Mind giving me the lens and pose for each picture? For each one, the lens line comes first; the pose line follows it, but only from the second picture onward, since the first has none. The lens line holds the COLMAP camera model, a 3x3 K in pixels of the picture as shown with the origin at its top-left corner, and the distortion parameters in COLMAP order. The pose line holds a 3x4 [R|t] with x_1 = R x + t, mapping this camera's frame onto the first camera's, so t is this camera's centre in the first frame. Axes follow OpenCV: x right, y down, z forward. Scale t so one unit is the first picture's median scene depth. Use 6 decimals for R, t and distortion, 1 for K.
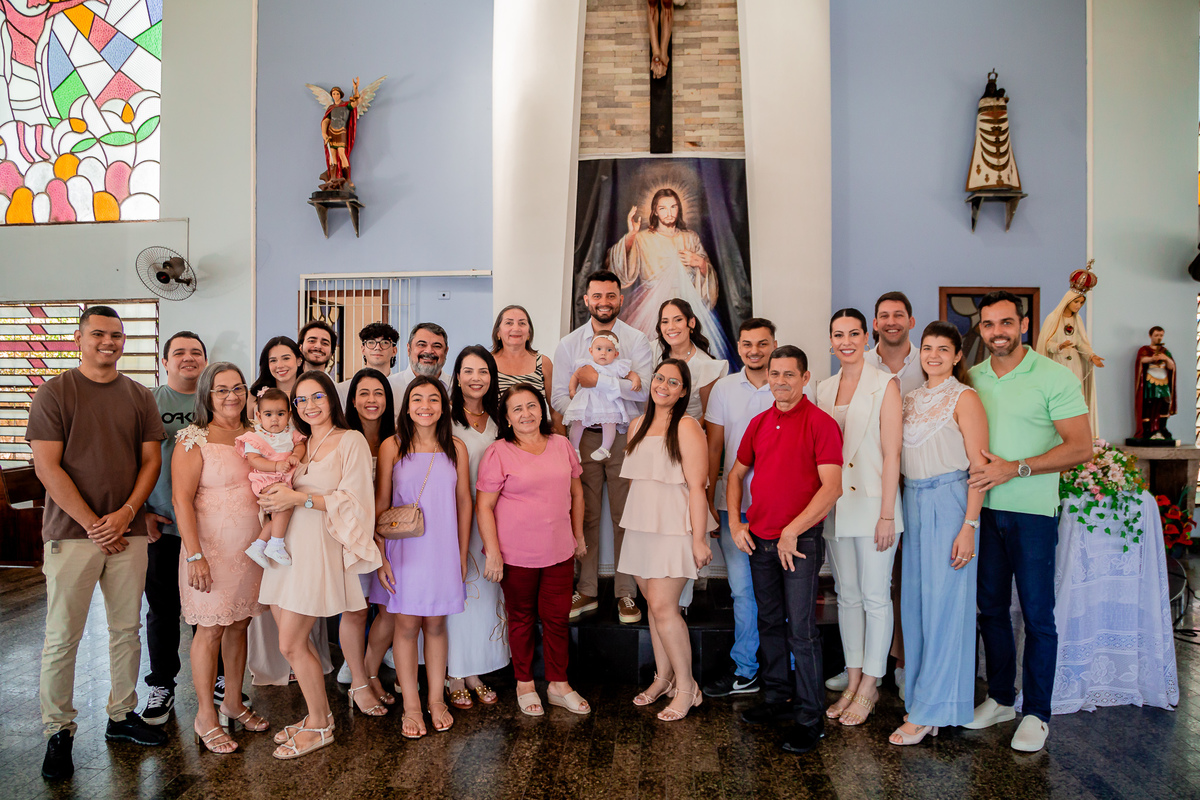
lens RADIAL K [[859.3, 0, 593.7], [0, 859.3, 404.5], [0, 0, 1]] dist [-0.137434, 0.096166]
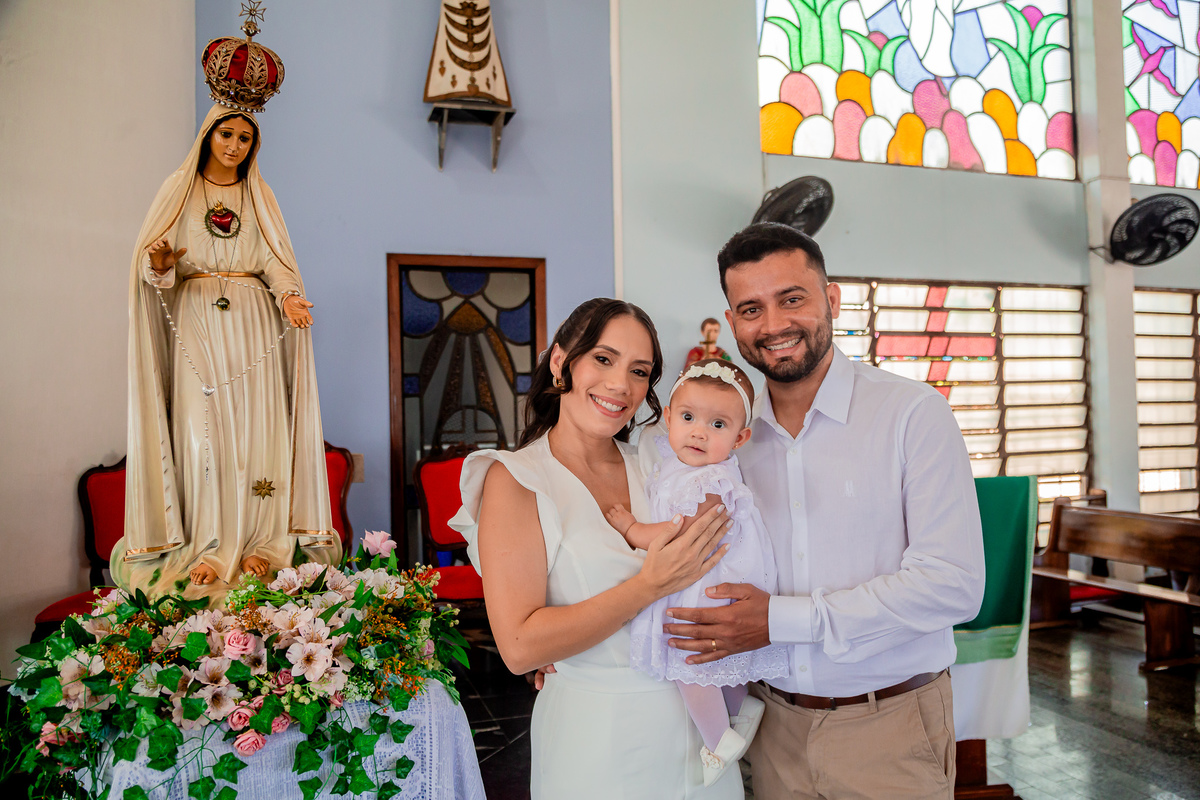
lens RADIAL K [[941.3, 0, 598.5], [0, 941.3, 402.6], [0, 0, 1]] dist [-0.058998, -0.000957]
pose [[0.926462, -0.016270, 0.376035, 0.304507], [0.033123, 0.998714, -0.038395, 0.002031], [-0.374927, 0.048027, 0.925809, 0.315182]]
